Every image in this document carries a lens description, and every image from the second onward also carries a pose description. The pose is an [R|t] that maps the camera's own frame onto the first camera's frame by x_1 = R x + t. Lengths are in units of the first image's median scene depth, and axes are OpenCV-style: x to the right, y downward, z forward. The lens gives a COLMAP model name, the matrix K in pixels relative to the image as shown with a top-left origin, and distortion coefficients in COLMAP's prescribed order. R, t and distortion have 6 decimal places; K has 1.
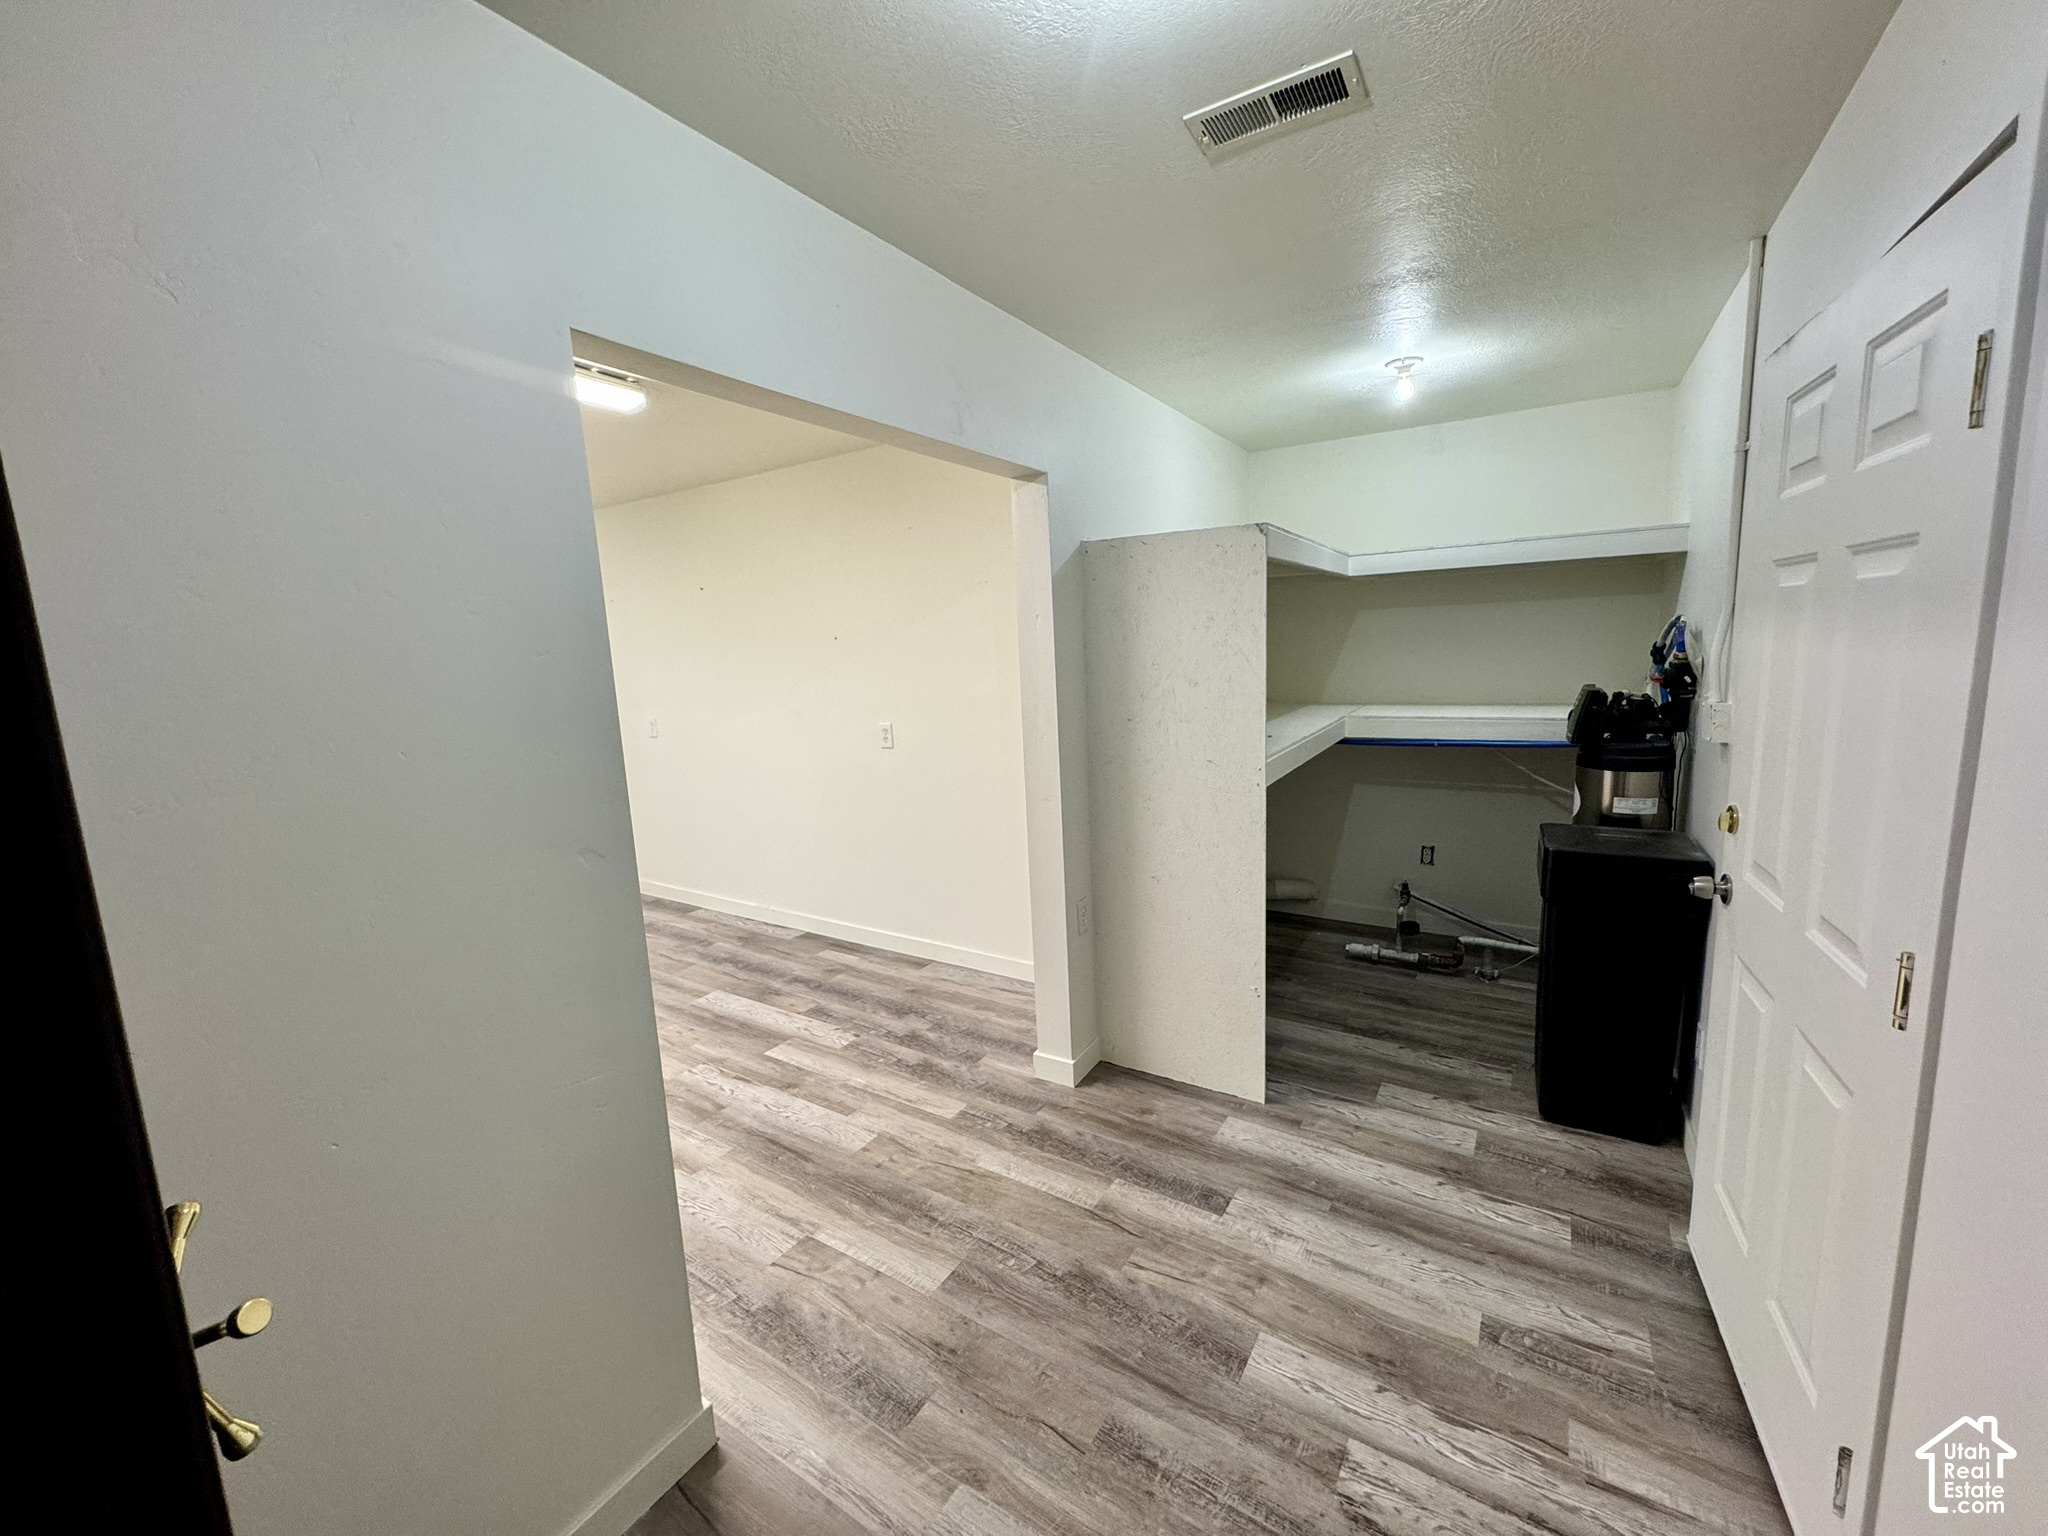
lens RADIAL K [[813.8, 0, 1024.0], [0, 813.8, 768.0], [0, 0, 1]] dist [0.000004, -0.000073]
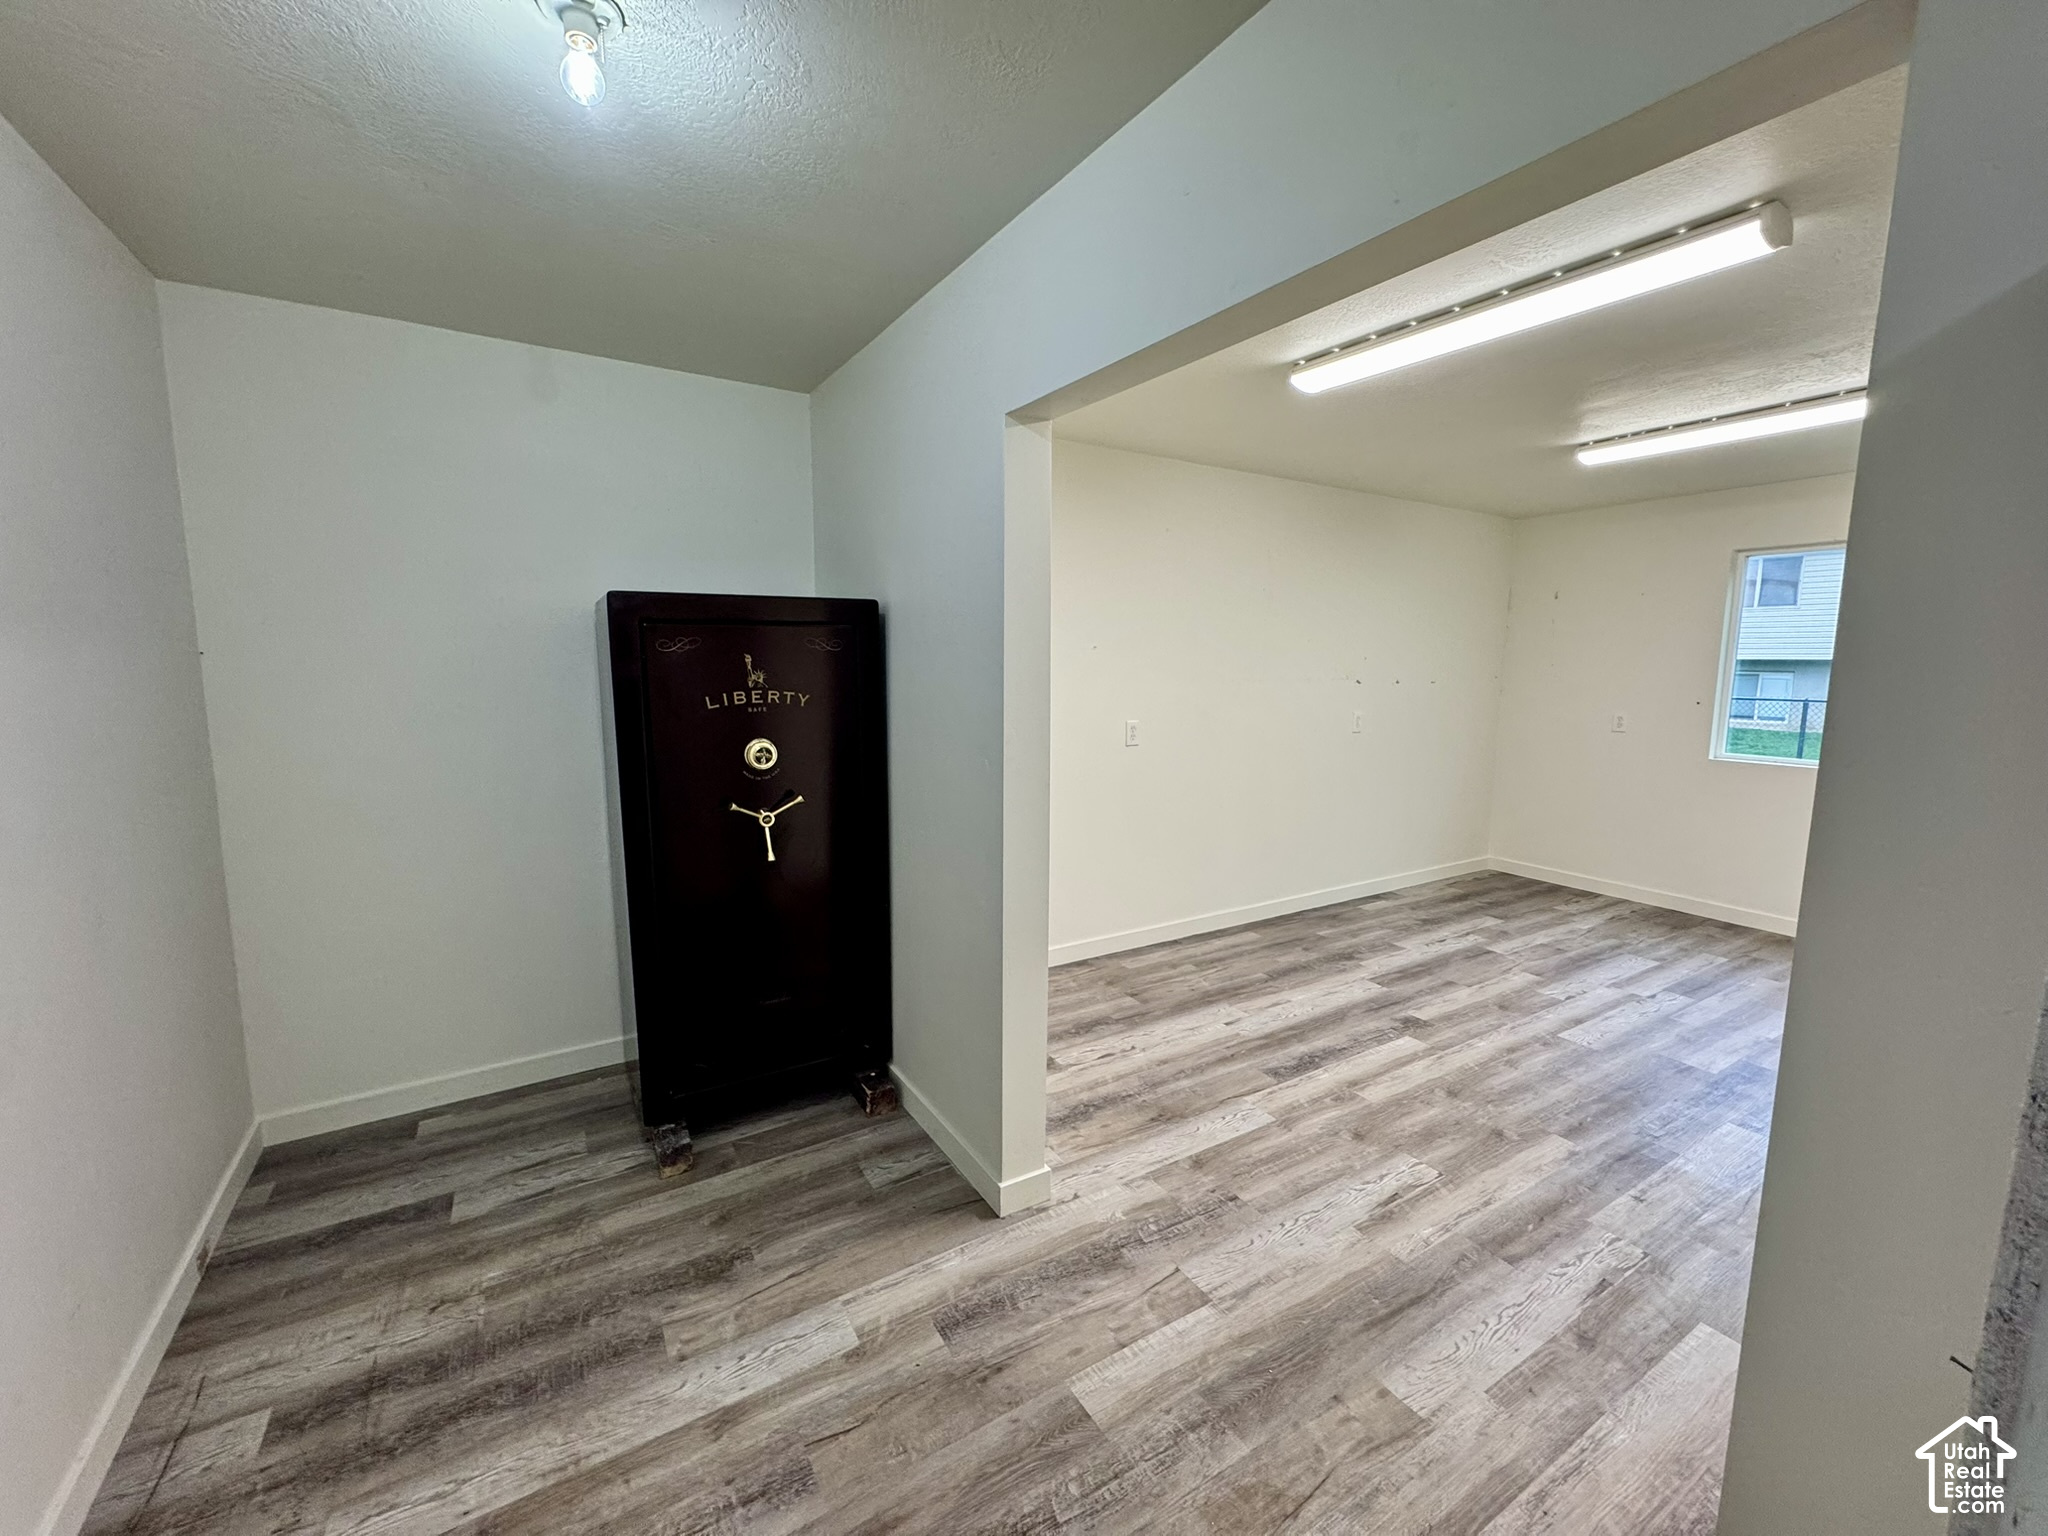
lens RADIAL K [[813.8, 0, 1024.0], [0, 813.8, 768.0], [0, 0, 1]] dist [0.000004, -0.000073]
pose [[-0.438111, 0.154487, -0.885547, 0.440760], [-0.124941, 0.965095, 0.230177, -0.135145], [0.890196, 0.211484, -0.403517, 0.909768]]
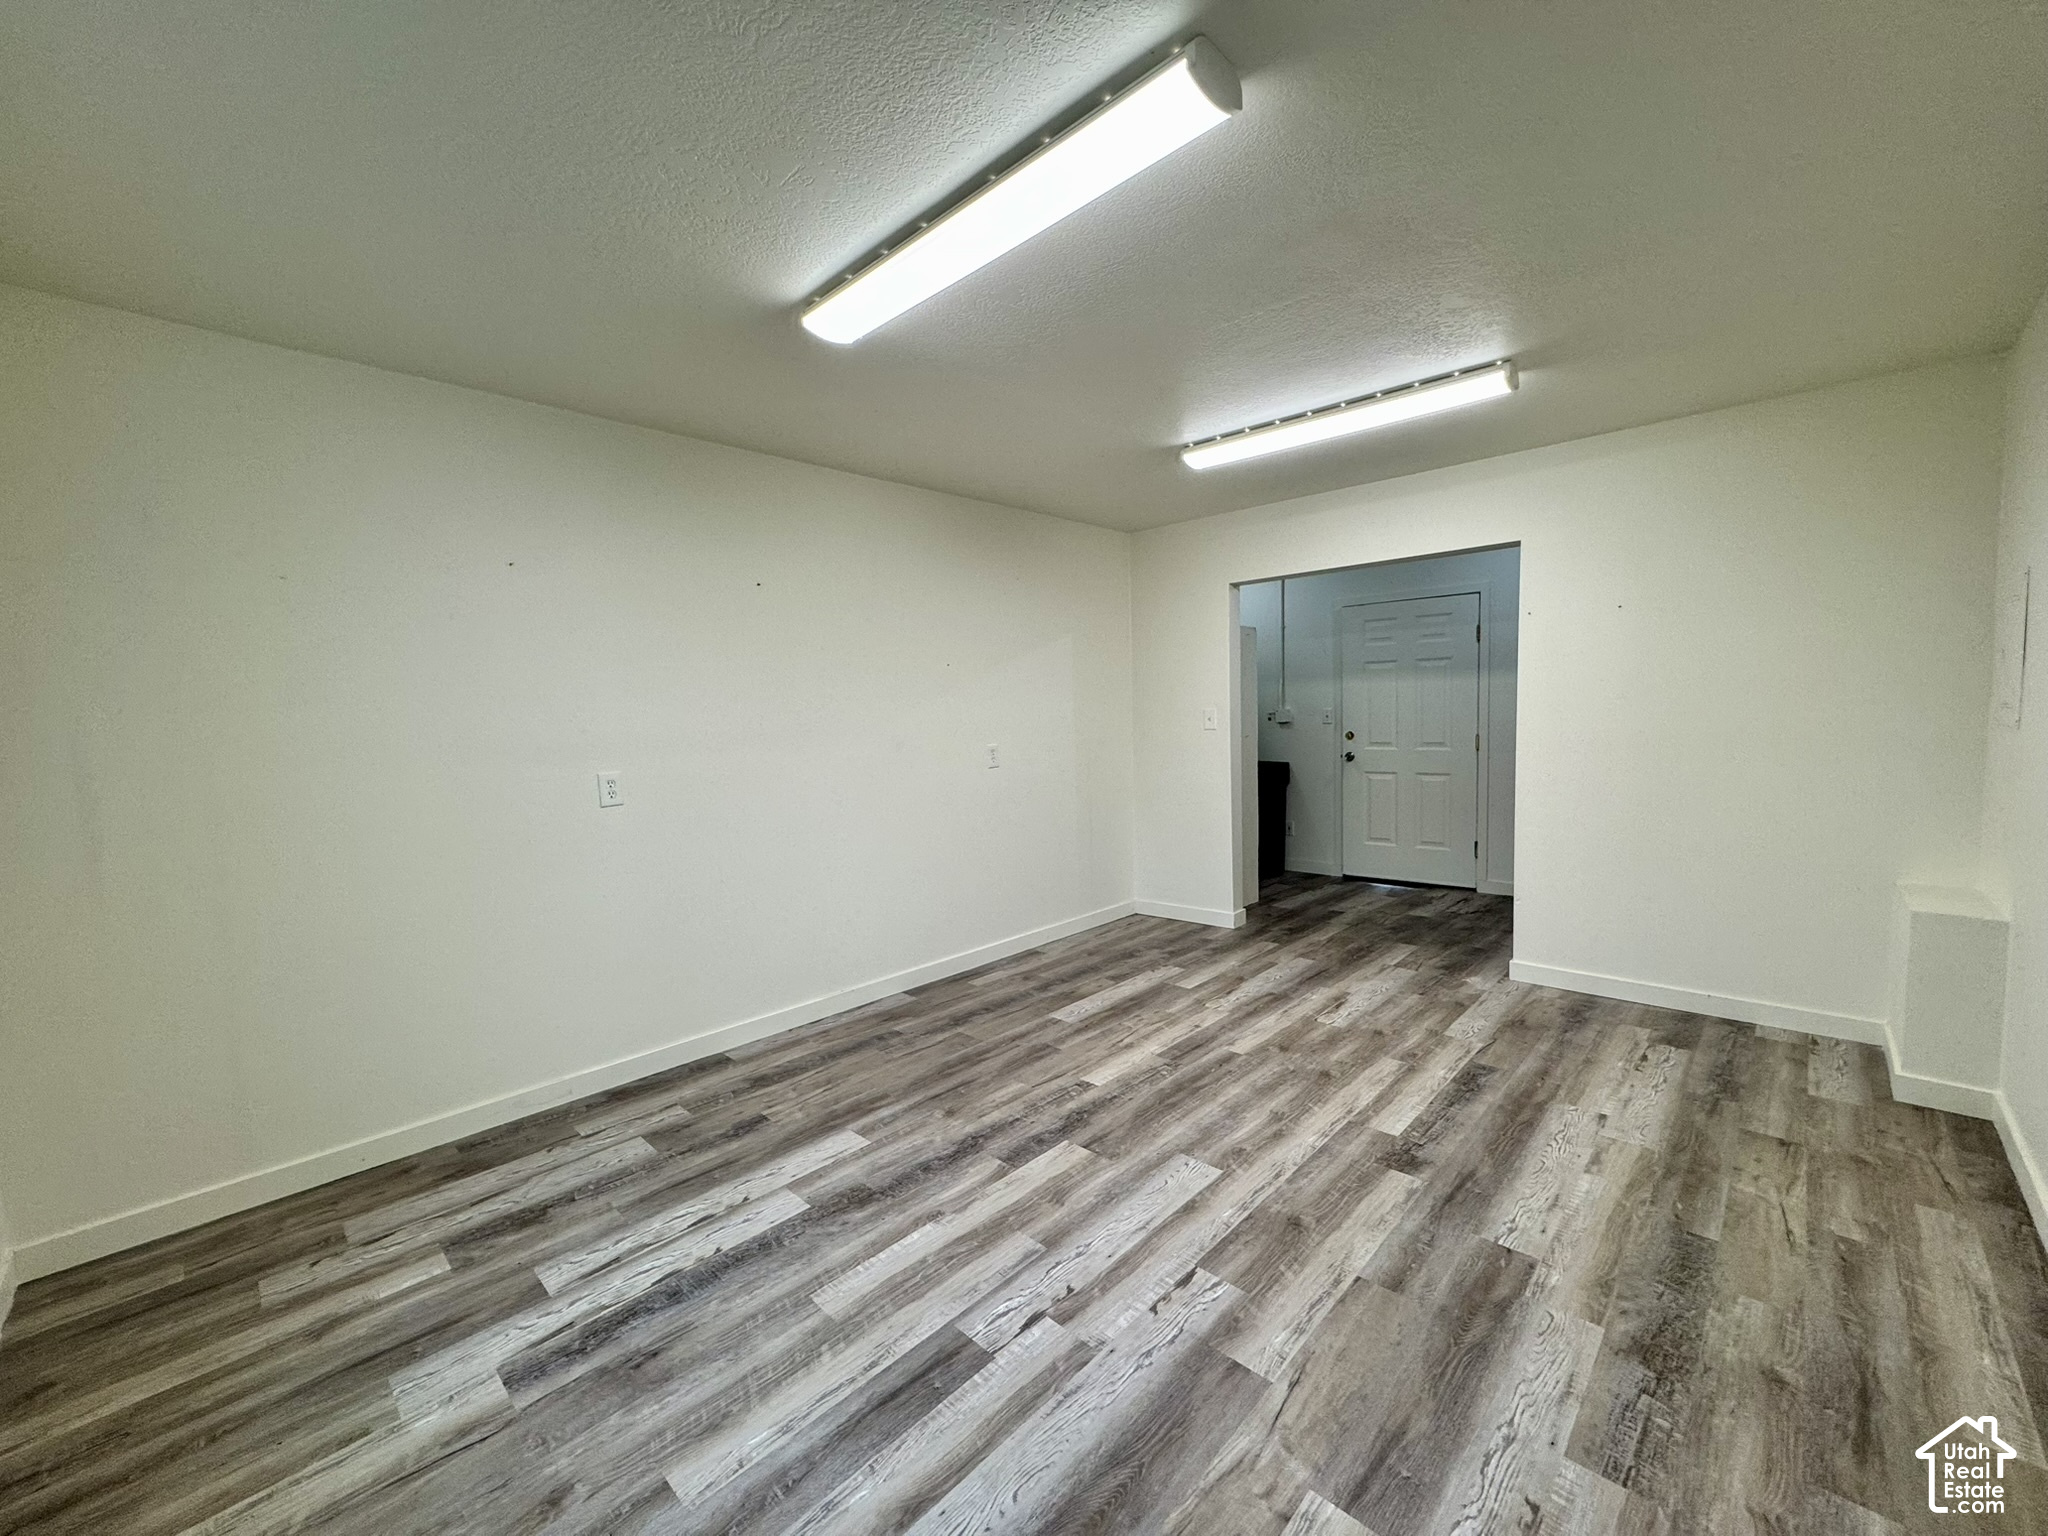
lens RADIAL K [[813.8, 0, 1024.0], [0, 813.8, 768.0], [0, 0, 1]] dist [0.000004, -0.000073]
pose [[0.195418, -0.037340, 0.980009, -1.979911], [0.169634, 0.985500, 0.003724, -0.032461], [-0.965938, 0.165515, 0.198919, 1.192824]]
